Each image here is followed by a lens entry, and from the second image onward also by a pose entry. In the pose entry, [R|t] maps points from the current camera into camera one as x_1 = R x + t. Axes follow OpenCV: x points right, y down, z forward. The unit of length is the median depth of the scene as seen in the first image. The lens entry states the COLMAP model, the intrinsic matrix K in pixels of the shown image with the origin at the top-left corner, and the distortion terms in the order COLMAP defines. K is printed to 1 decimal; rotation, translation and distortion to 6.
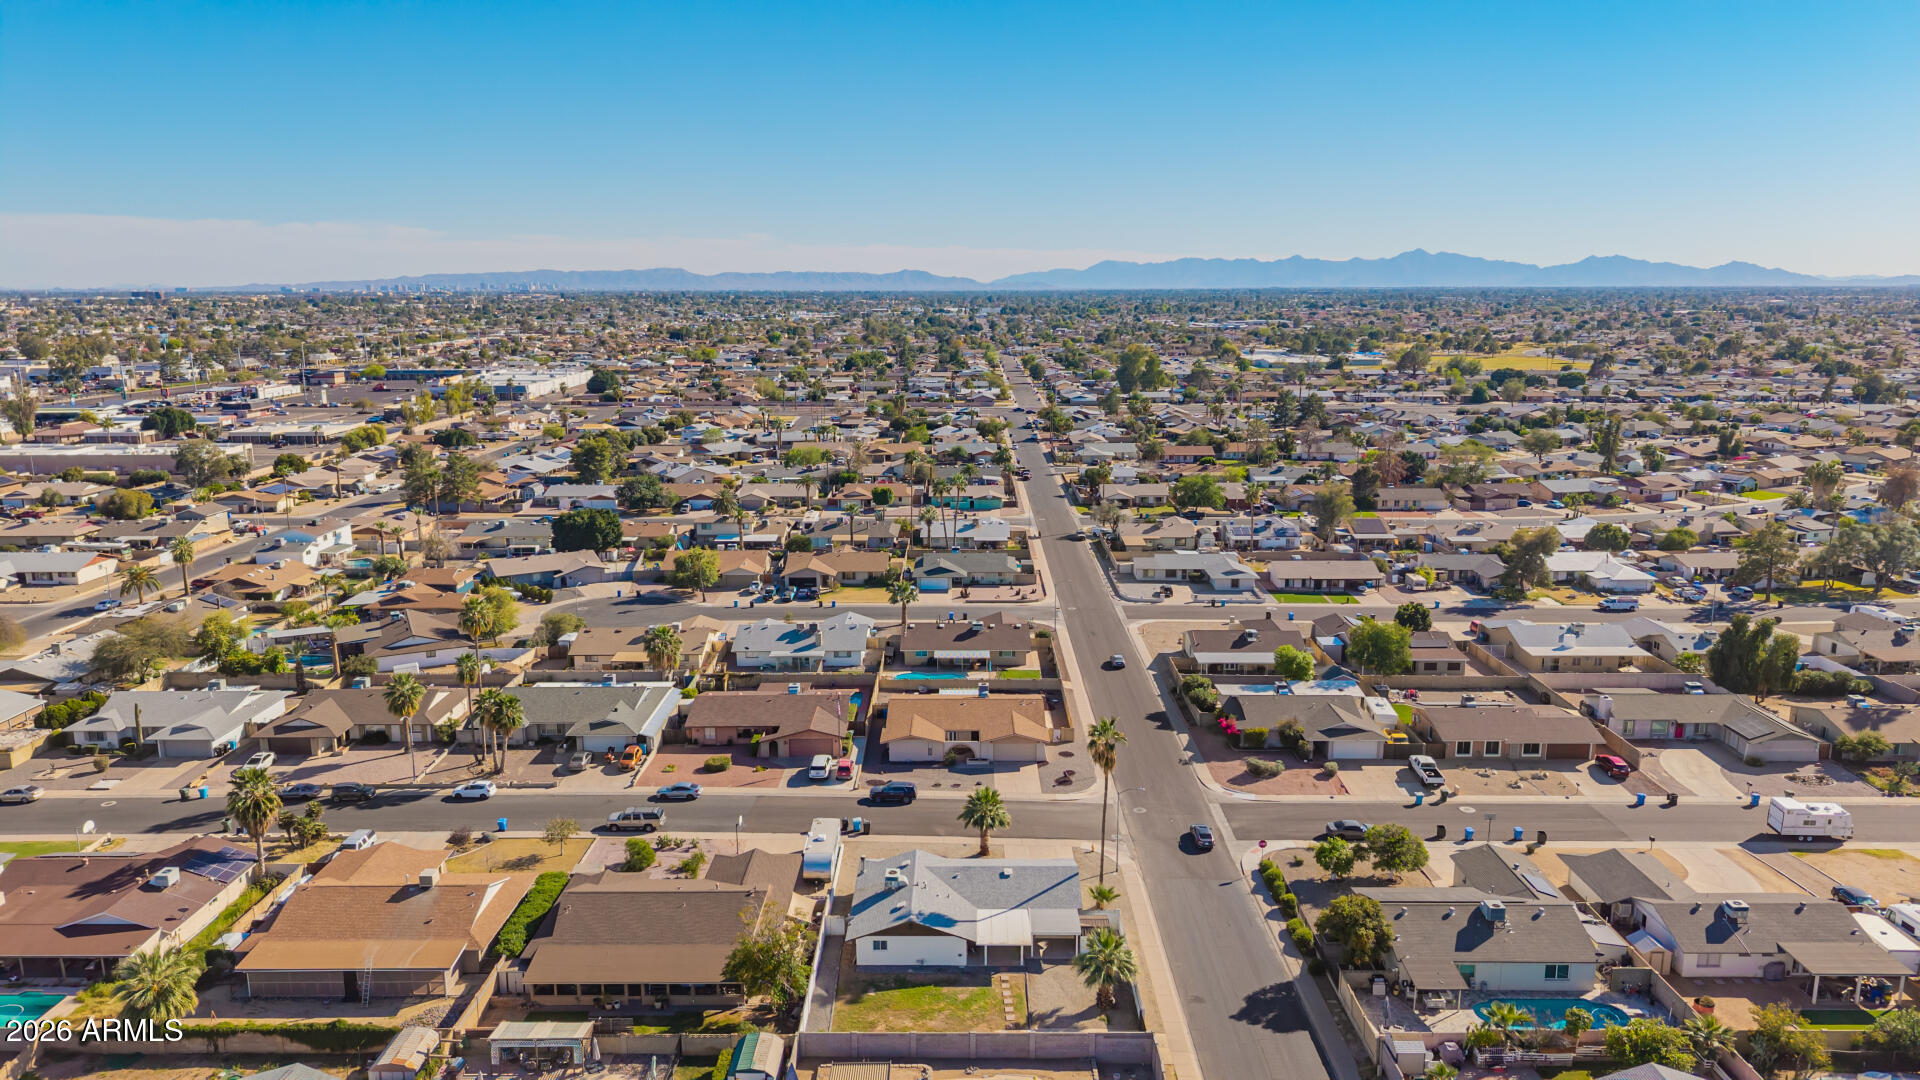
lens RADIAL K [[1277.3, 0, 960.0], [0, 1277.3, 540.0], [0, 0, 1]] dist [0.075869, -0.106137]
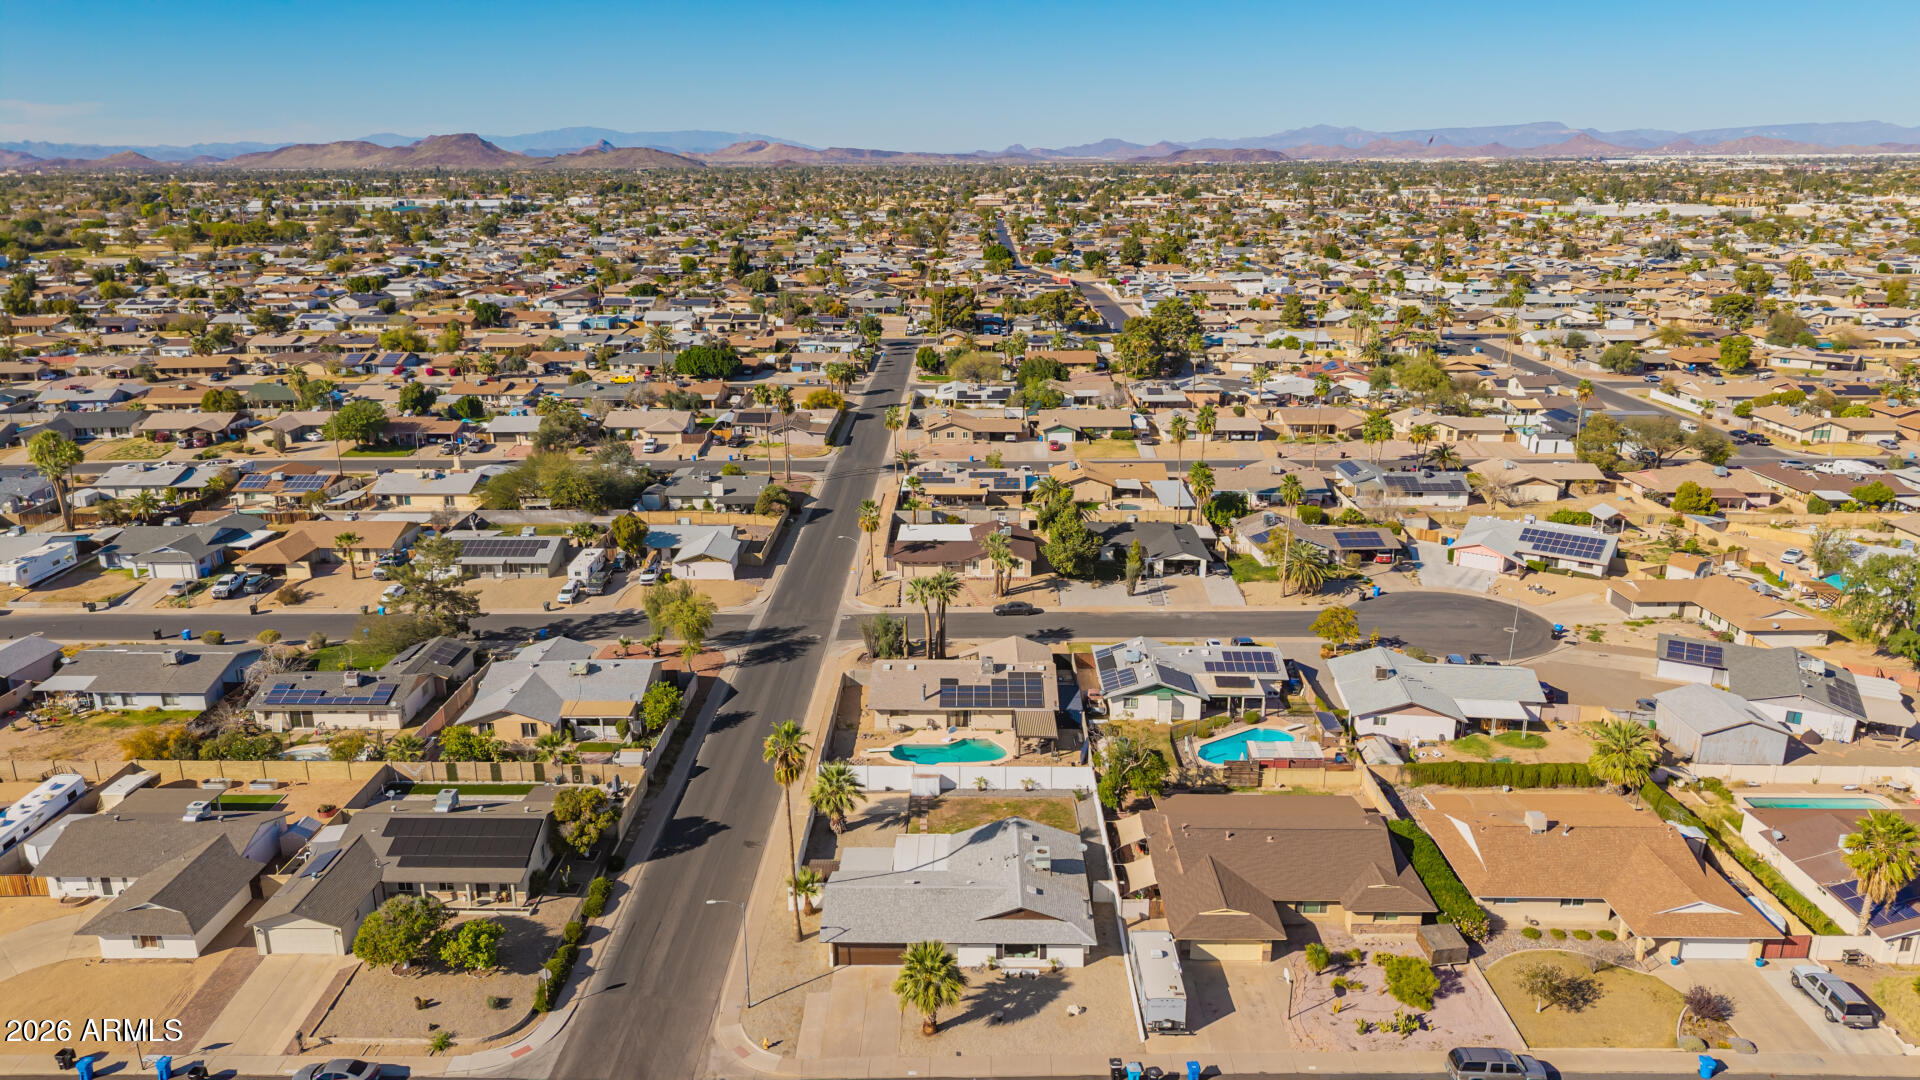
lens RADIAL K [[1277.3, 0, 960.0], [0, 1277.3, 540.0], [0, 0, 1]] dist [0.075869, -0.106137]
pose [[-0.999976, 0.005770, 0.003727, 0.001046], [0.006840, 0.886134, 0.463378, -0.249274], [-0.000629, 0.463392, -0.886153, 1.239917]]
